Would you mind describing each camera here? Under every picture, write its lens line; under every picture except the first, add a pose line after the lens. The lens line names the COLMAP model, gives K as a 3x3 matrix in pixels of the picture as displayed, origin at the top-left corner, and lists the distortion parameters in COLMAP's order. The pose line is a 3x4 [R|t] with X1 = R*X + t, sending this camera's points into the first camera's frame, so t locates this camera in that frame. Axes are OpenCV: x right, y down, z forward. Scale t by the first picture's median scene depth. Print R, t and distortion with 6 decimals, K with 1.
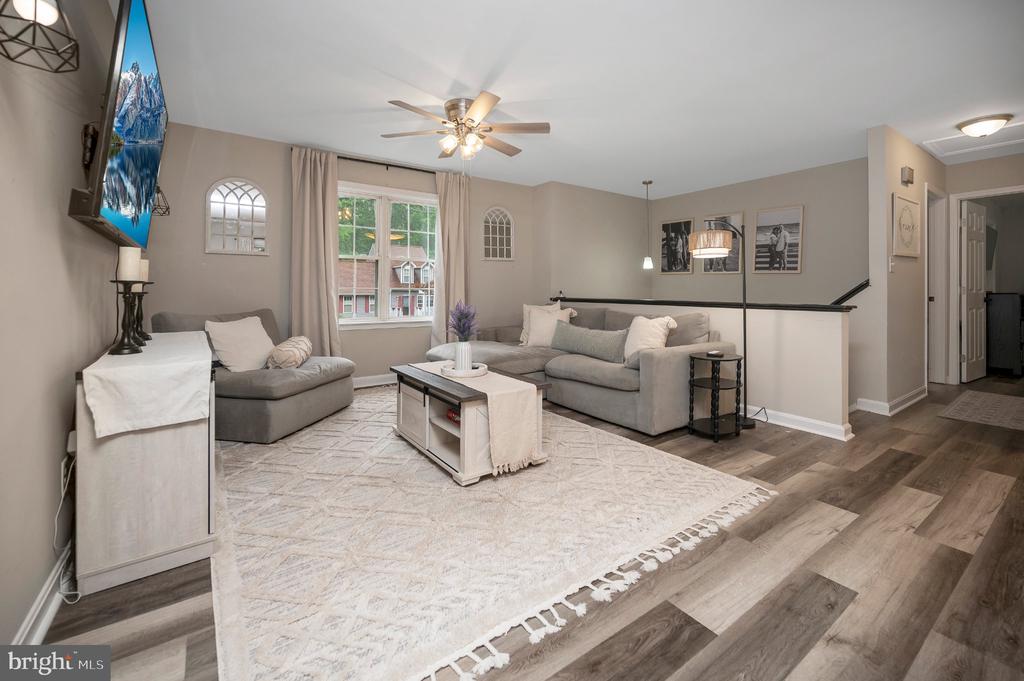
lens RADIAL K [[427.8, 0, 511.2], [0, 427.8, 292.4], [0, 0, 1]] dist [0.001182, -0.000017]
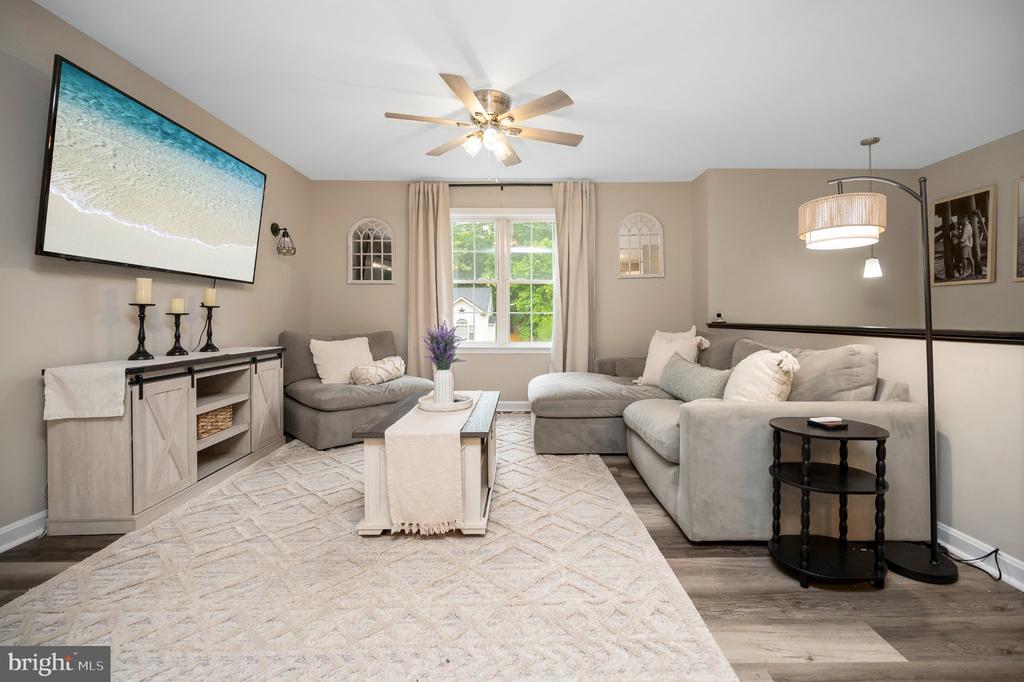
lens RADIAL K [[436.2, 0, 515.9], [0, 436.2, 316.8], [0, 0, 1]] dist [-0.001299, -0.000187]
pose [[0.826039, -0.005822, -0.563583, 0.435570], [0.001187, 0.999962, -0.008590, 0.013899], [0.563612, 0.006426, 0.826015, 0.303042]]
